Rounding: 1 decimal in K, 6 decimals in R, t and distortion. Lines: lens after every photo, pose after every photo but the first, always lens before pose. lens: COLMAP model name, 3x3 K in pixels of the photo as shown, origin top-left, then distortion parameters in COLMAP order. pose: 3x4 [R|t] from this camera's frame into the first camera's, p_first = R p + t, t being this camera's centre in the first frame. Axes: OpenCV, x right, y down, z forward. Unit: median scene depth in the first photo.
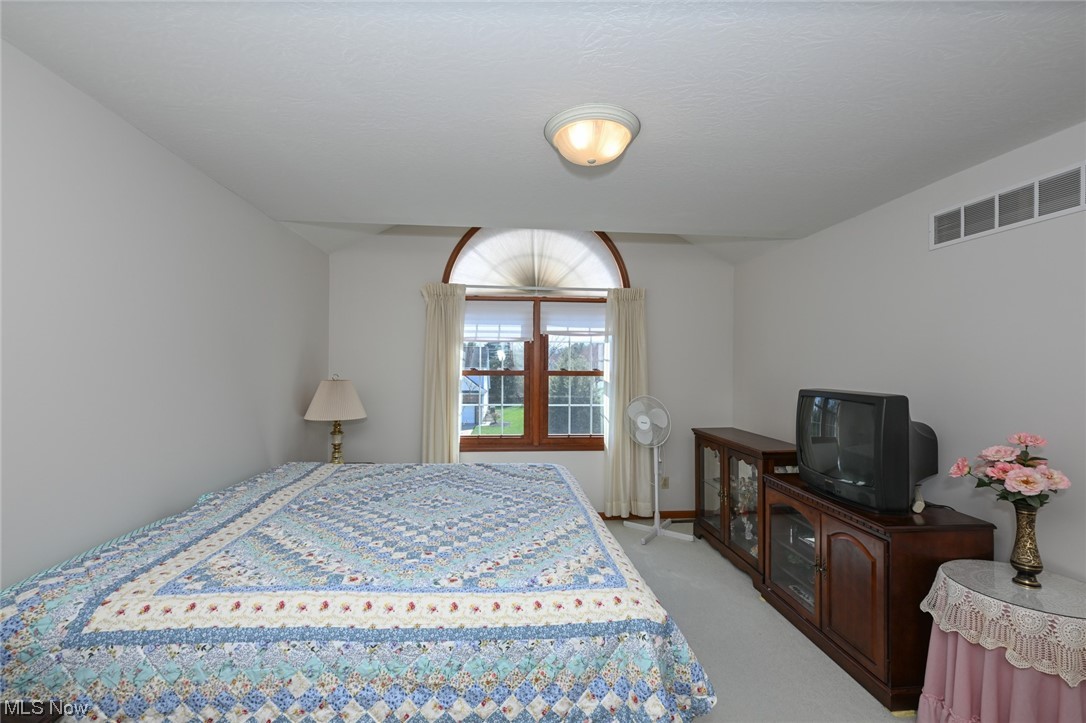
lens RADIAL K [[457.4, 0, 539.4], [0, 457.4, 362.9], [0, 0, 1]] dist [-0.001849, -0.000216]
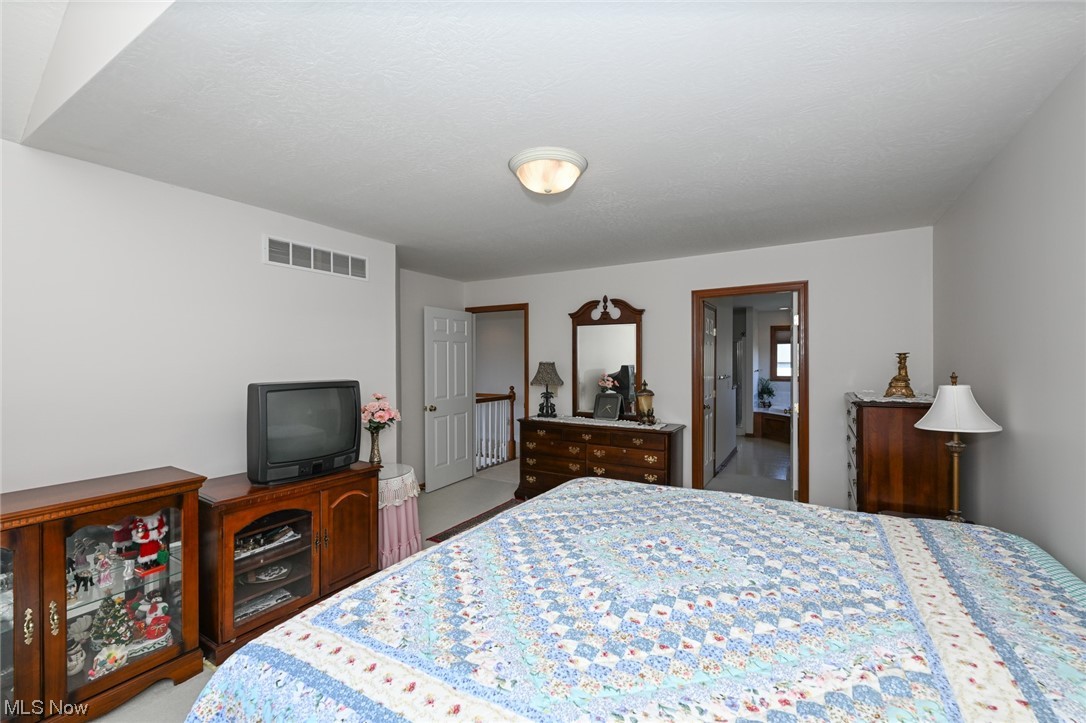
lens RADIAL K [[457.4, 0, 542.0], [0, 457.4, 359.0], [0, 0, 1]] dist [-0.001849, -0.000216]
pose [[-0.806114, -0.004253, 0.591745, -0.520302], [-0.006026, 0.999981, -0.001022, 0.004375], [-0.591730, -0.004390, -0.806124, 1.742776]]
